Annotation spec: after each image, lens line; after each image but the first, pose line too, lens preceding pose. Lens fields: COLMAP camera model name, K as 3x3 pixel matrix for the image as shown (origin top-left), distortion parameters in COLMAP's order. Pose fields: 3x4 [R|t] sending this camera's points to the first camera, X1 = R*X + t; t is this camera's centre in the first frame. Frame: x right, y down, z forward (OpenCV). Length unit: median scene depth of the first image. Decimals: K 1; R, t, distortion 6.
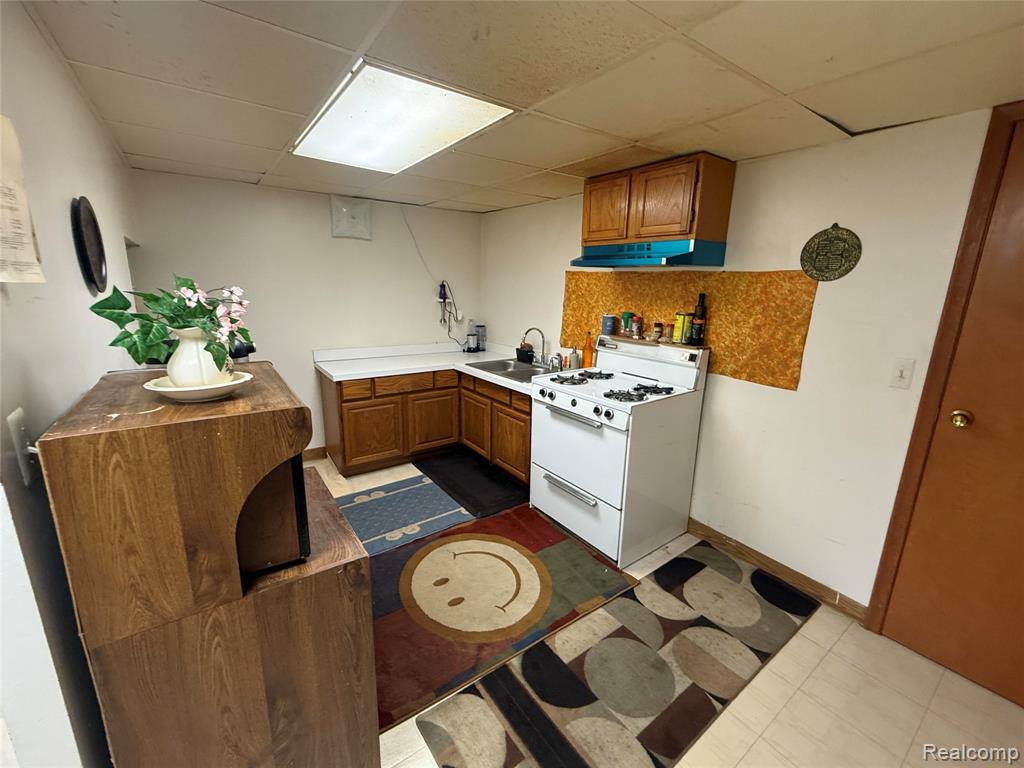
lens RADIAL K [[412.9, 0, 512.4], [0, 412.9, 380.5], [0, 0, 1]] dist [0.006415, -0.000448]
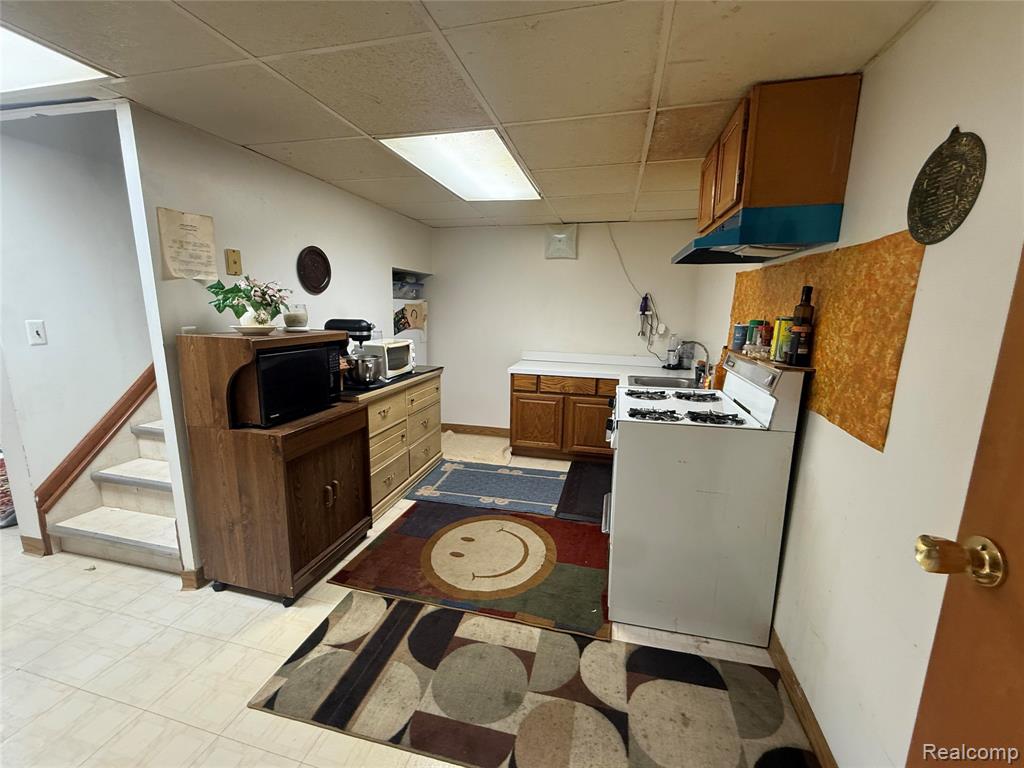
lens RADIAL K [[412.9, 0, 517.5], [0, 412.9, 381.1], [0, 0, 1]] dist [0.006415, -0.000448]
pose [[0.658409, 0.124235, -0.742336, 0.766791], [-0.171009, 0.985181, 0.013202, 0.007980], [0.732976, 0.118254, 0.669897, 0.280591]]
